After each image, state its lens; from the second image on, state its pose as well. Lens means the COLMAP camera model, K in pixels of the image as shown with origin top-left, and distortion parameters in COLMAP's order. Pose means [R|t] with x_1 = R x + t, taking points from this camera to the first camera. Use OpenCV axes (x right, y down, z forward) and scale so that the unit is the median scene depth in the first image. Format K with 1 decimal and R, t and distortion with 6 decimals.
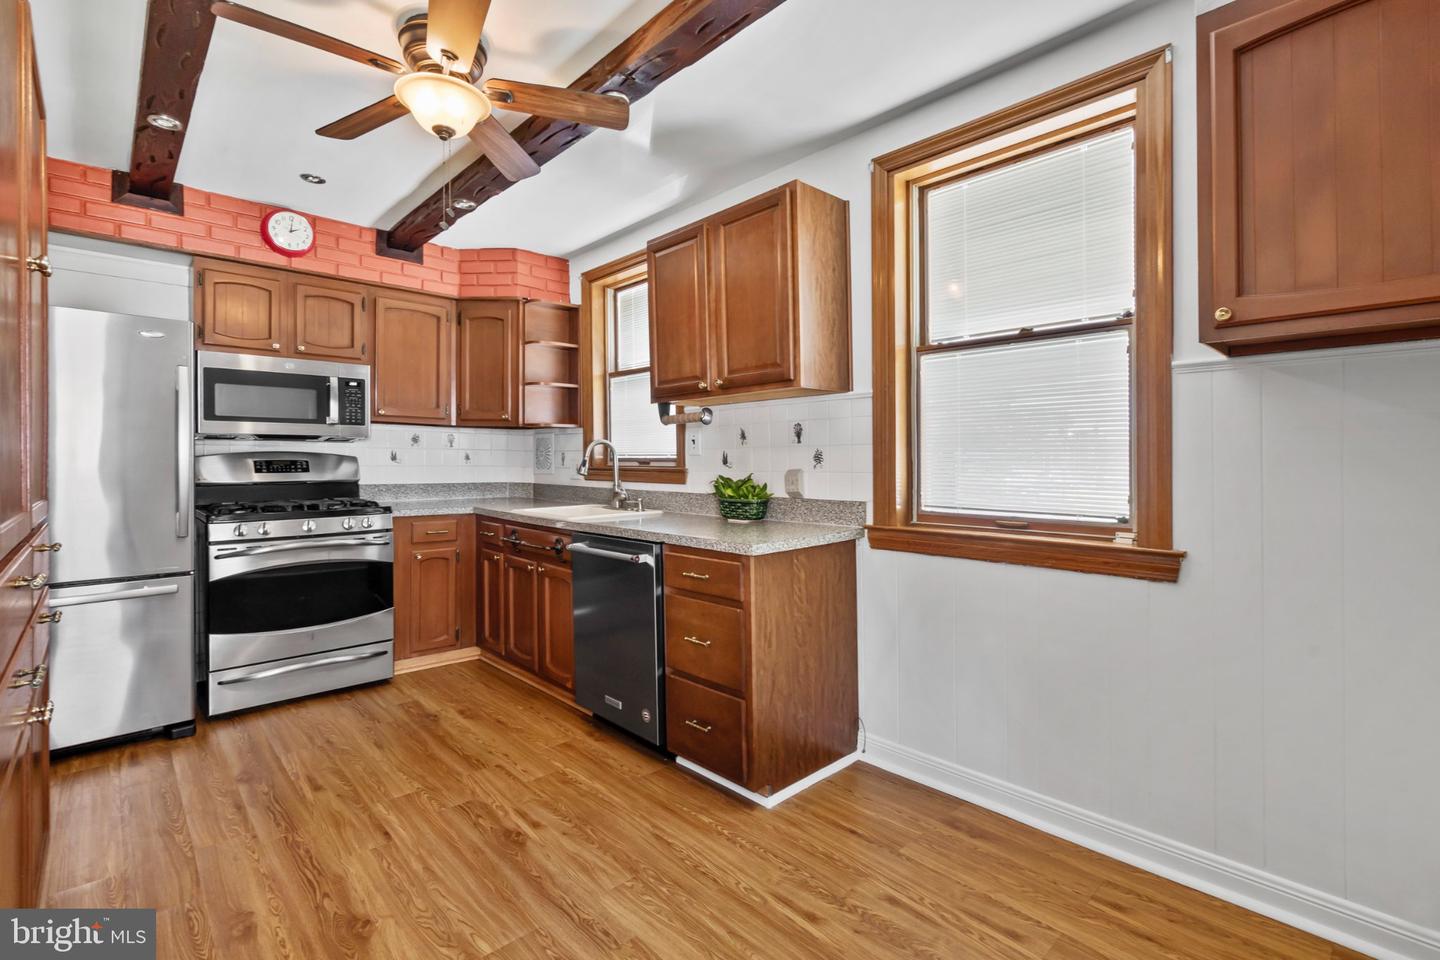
lens RADIAL K [[659.3, 0, 725.9], [0, 659.3, 437.4], [0, 0, 1]] dist [-0.001620, -0.000231]
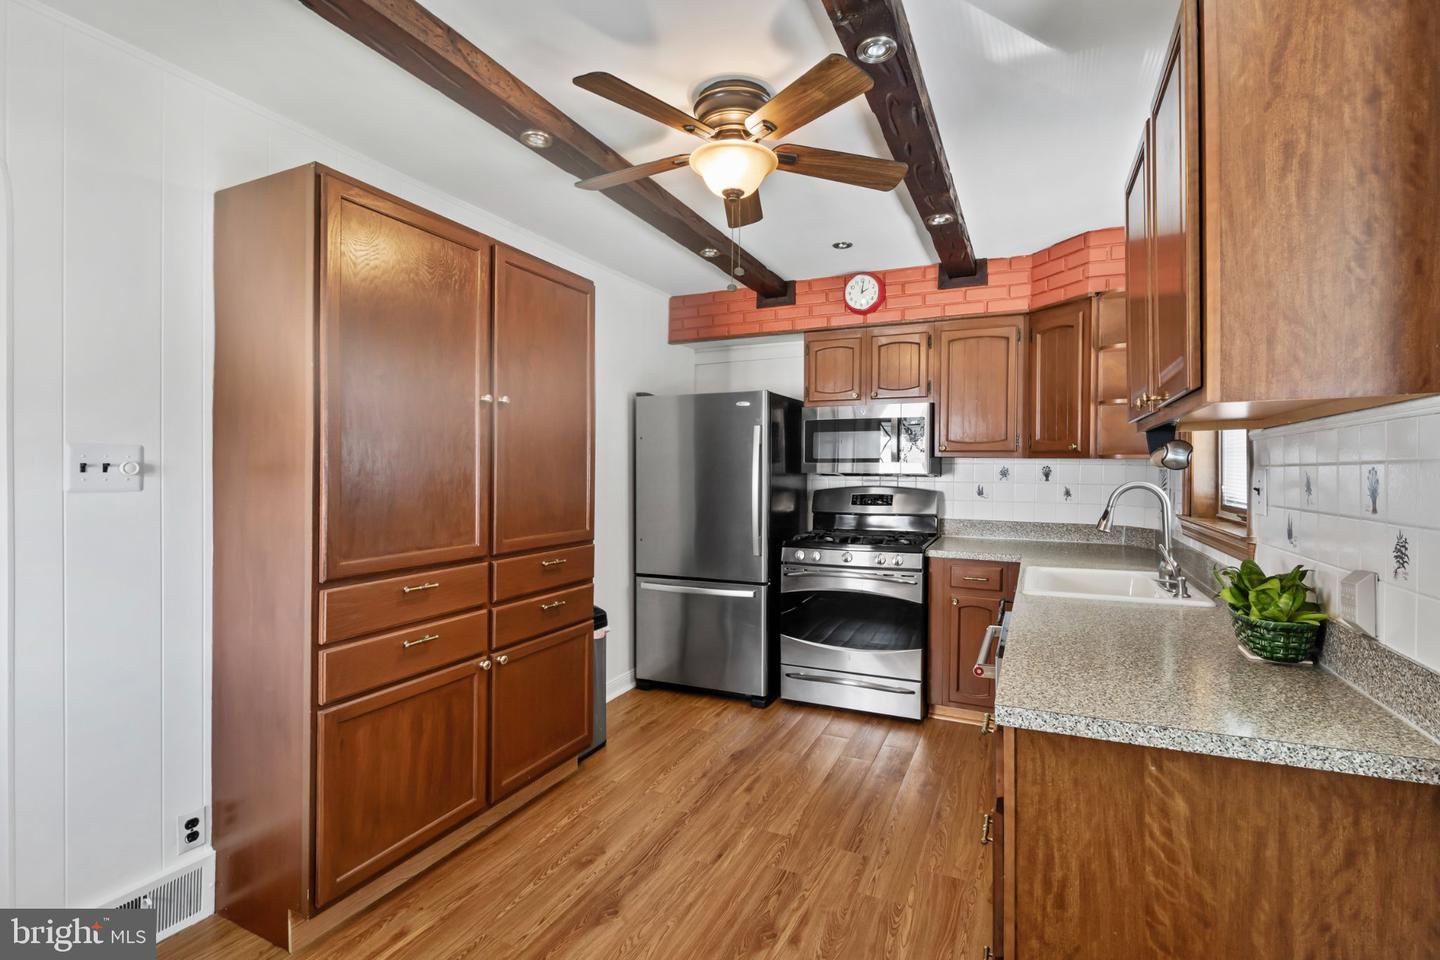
lens RADIAL K [[656.2, 0, 719.4], [0, 656.2, 459.5], [0, 0, 1]] dist [-0.002713, -0.000421]
pose [[0.367336, -0.012609, -0.930003, 0.386756], [0.029902, 0.999551, -0.001741, -0.042366], [0.929607, -0.027169, 0.367549, 0.470623]]
